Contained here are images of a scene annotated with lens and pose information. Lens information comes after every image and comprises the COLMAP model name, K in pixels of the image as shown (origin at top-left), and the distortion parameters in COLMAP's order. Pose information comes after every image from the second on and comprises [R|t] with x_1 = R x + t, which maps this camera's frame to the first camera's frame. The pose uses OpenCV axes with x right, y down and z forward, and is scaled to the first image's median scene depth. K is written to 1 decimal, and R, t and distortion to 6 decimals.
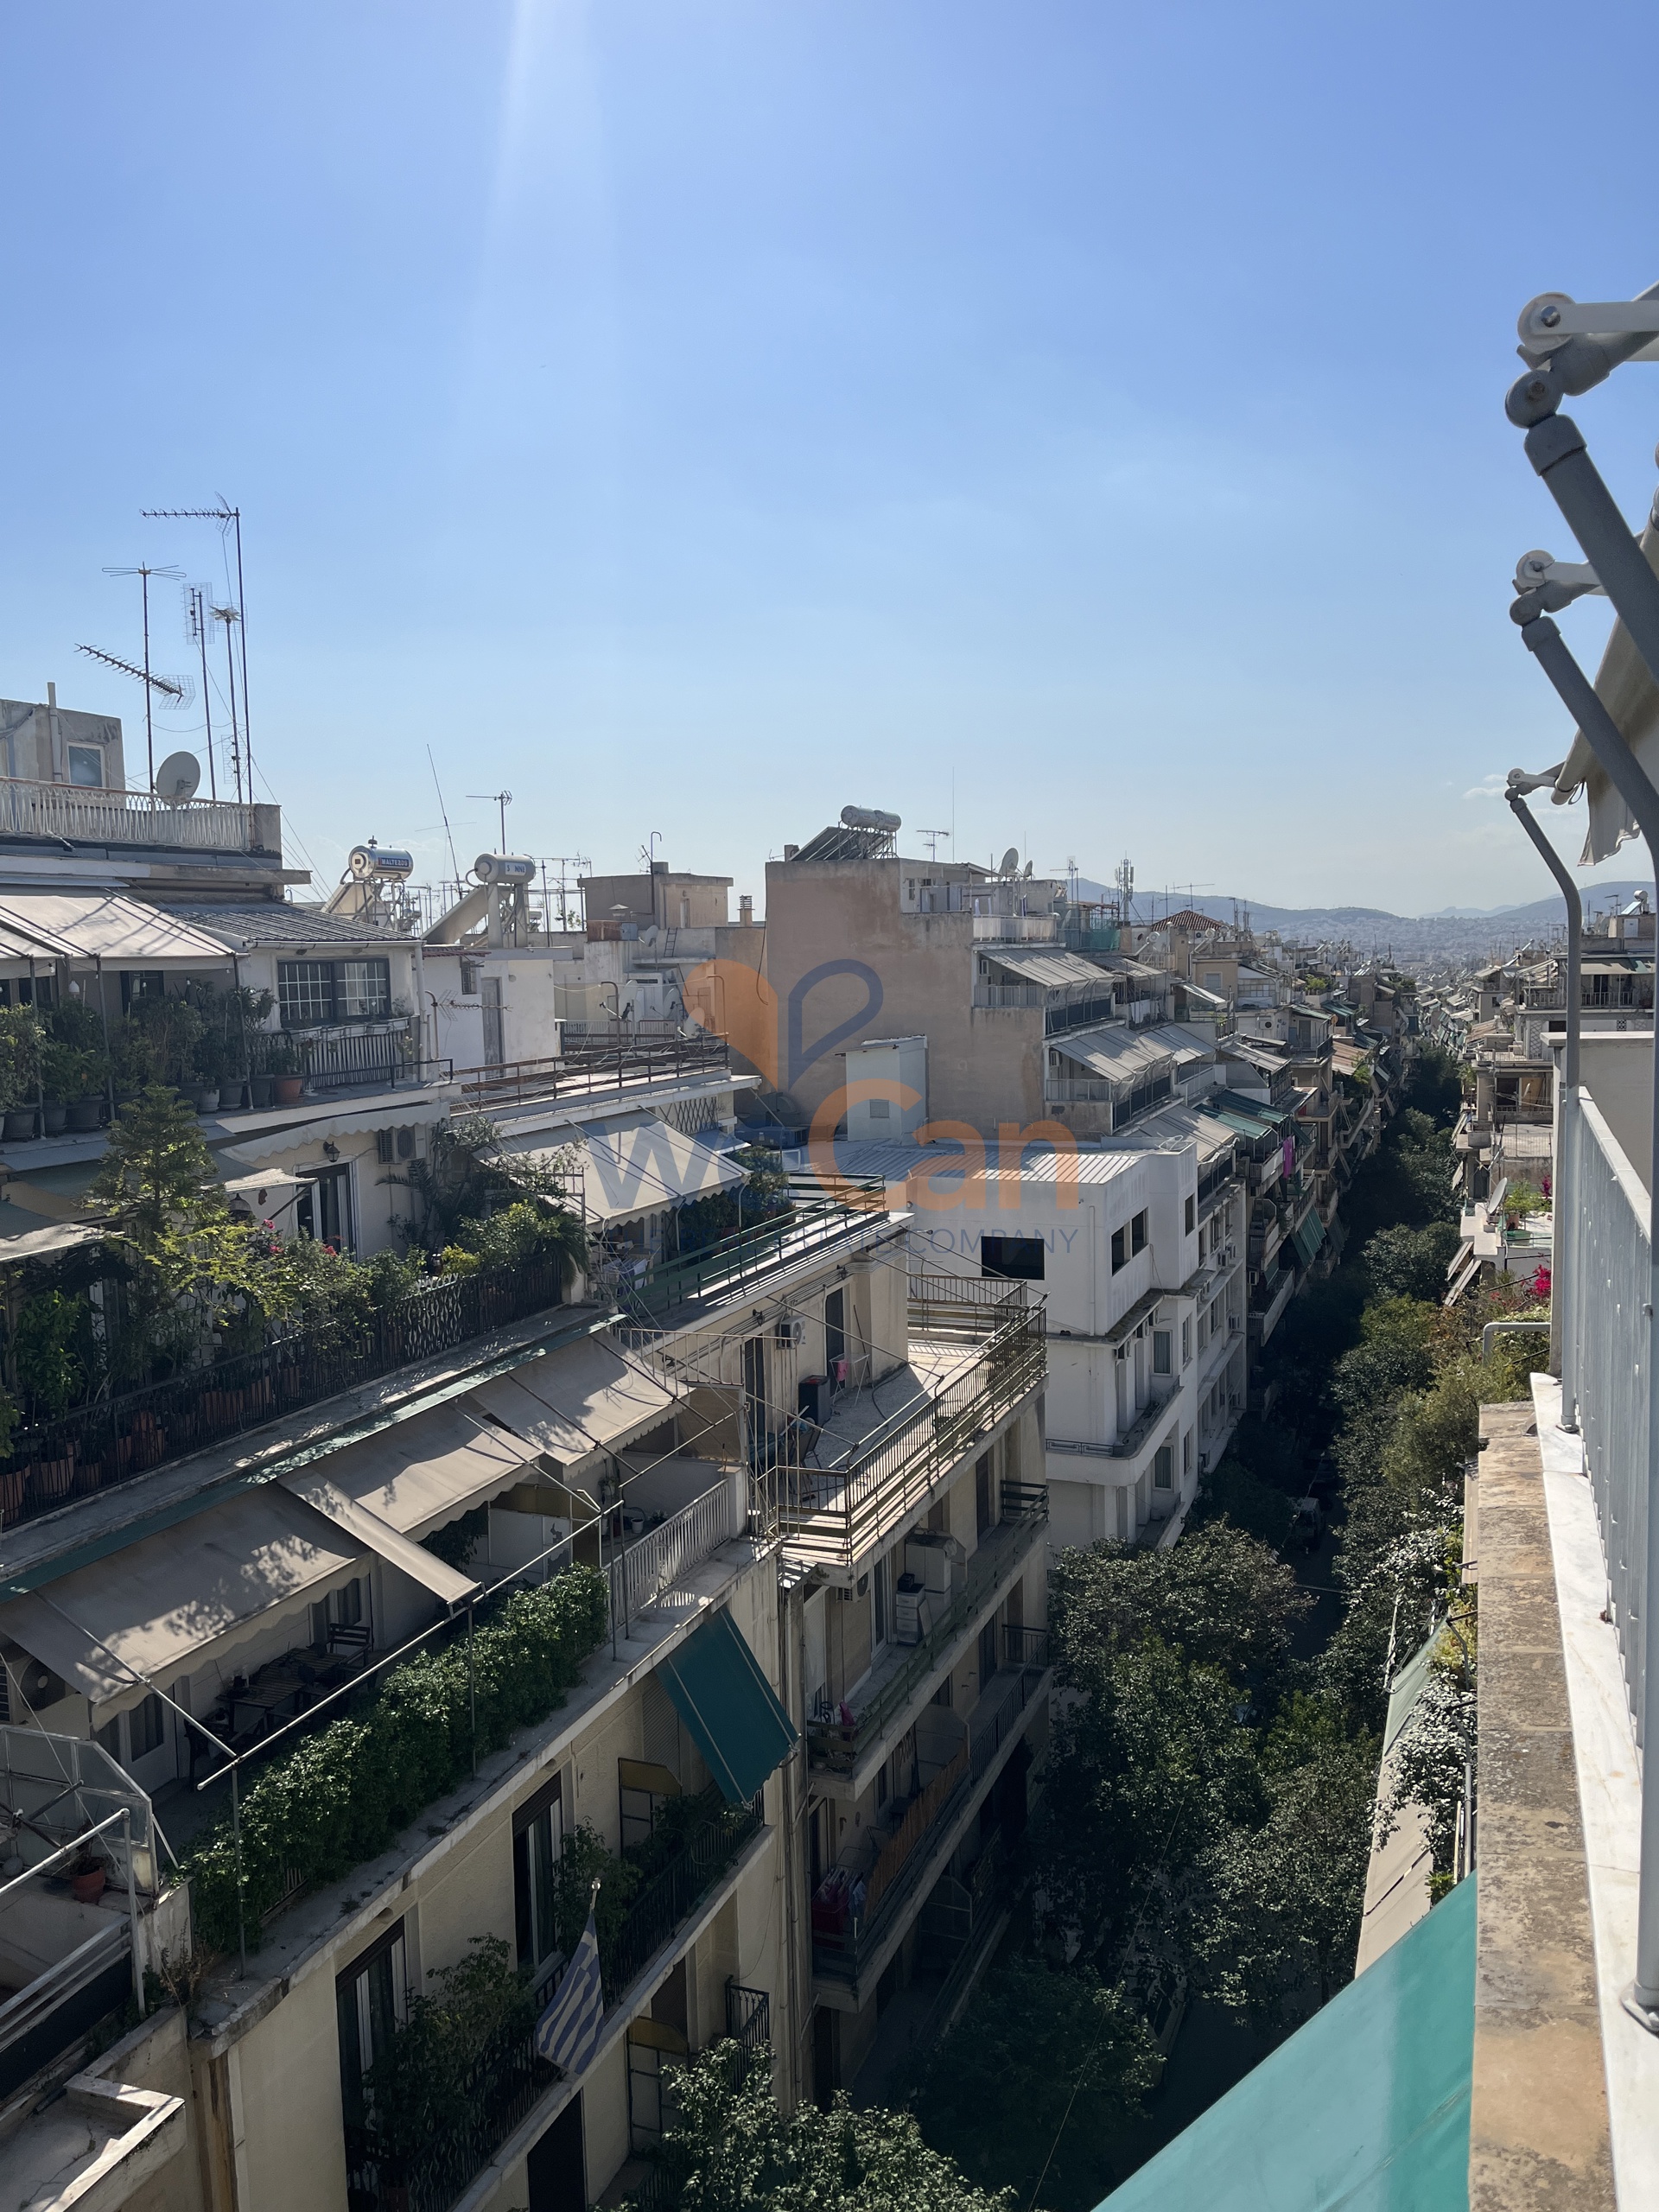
lens RADIAL K [[1690.7, 0, 820.9], [0, 1690.7, 1106.8], [0, 0, 1]] dist [0.076042, -0.097122]
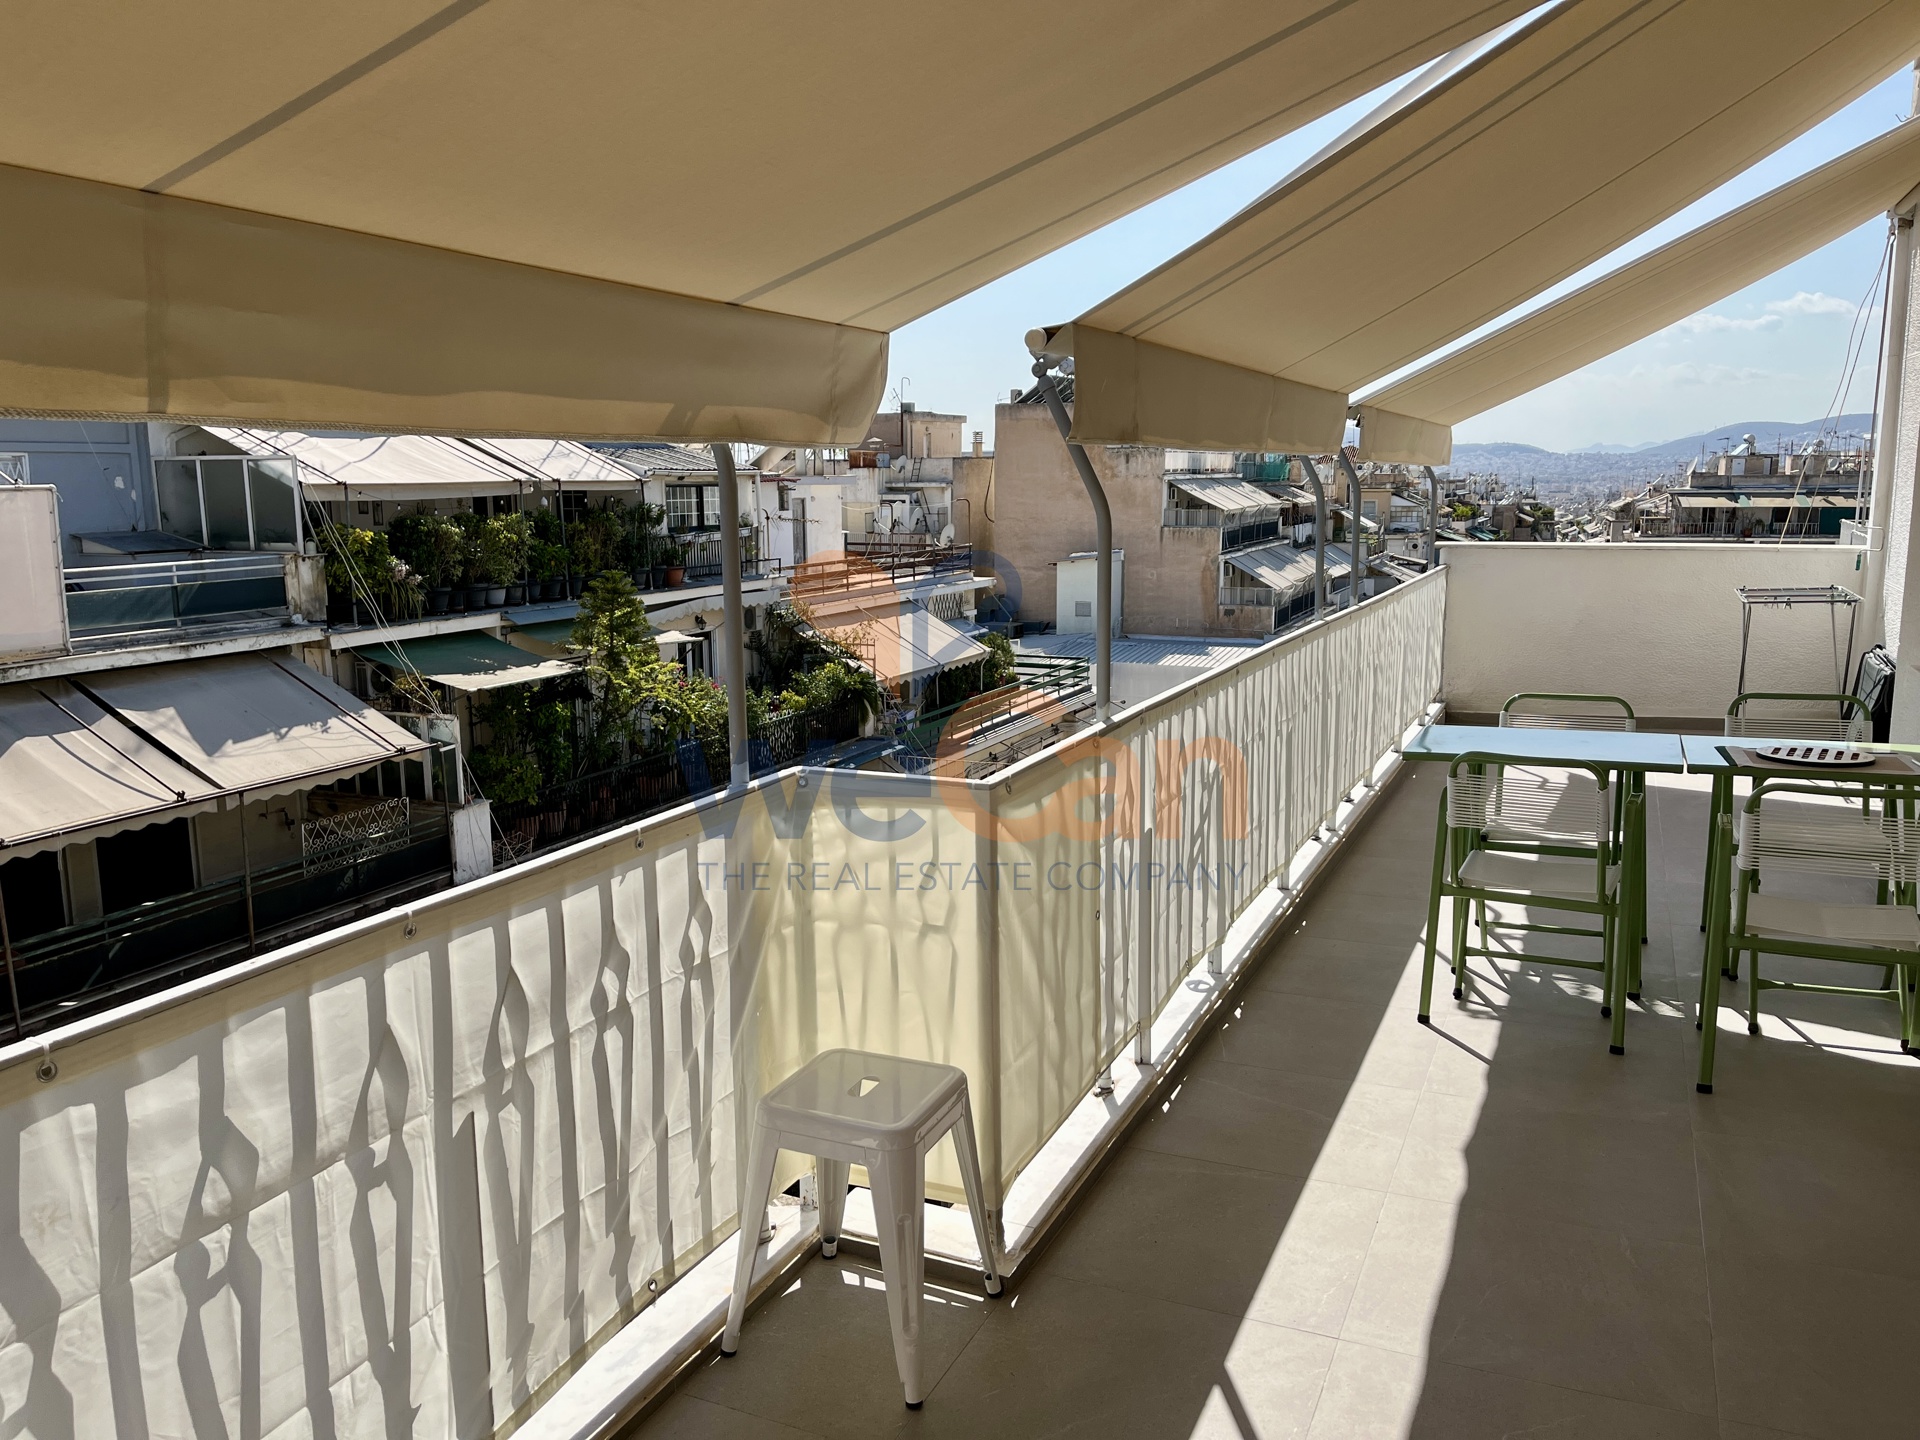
lens RADIAL K [[1467.6, 0, 940.2], [0, 1467.6, 723.9], [0, 0, 1]] dist [0.076042, -0.097122]
pose [[0.998148, 0.025719, -0.055131, -0.014714], [-0.021448, 0.996823, 0.076708, 0.008673], [0.056928, -0.075384, 0.995528, -0.141755]]
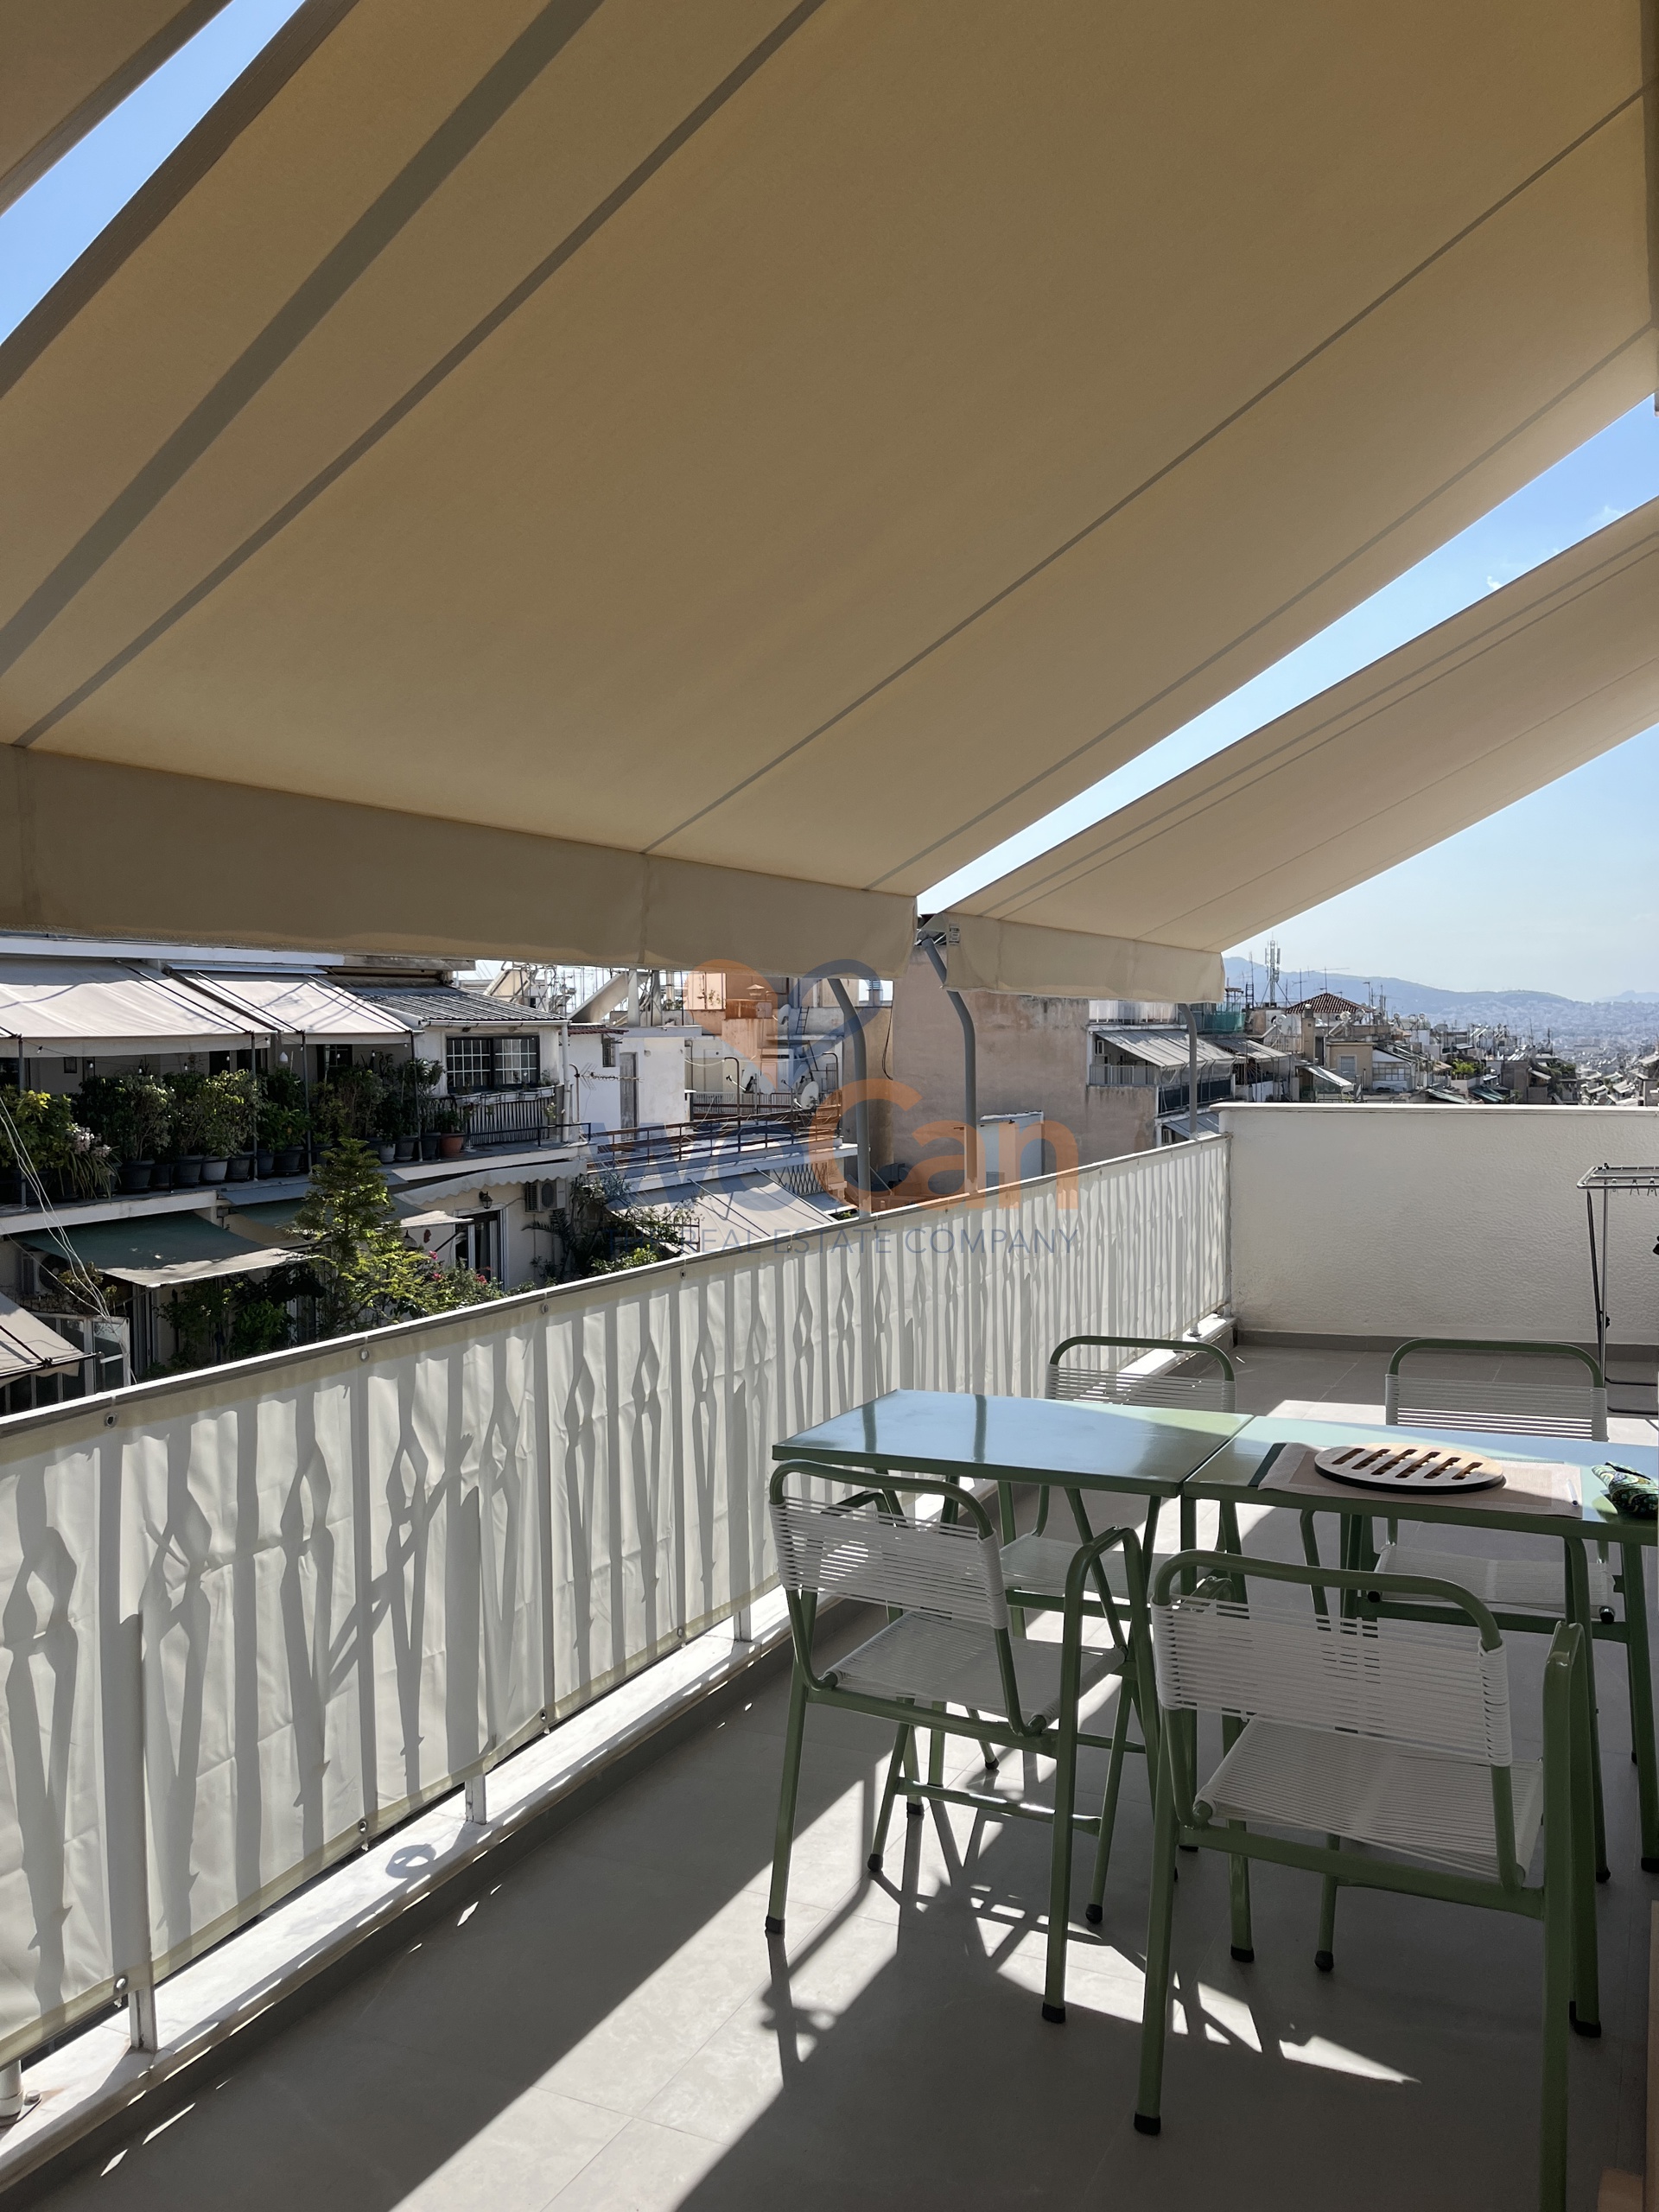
lens RADIAL K [[1690.7, 0, 812.8], [0, 1690.7, 1096.3], [0, 0, 1]] dist [0.076042, -0.097122]
pose [[0.995612, 0.015903, -0.092213, 0.029681], [-0.020566, 0.998545, -0.049841, 0.006122], [0.091287, 0.051519, 0.994491, -0.099329]]
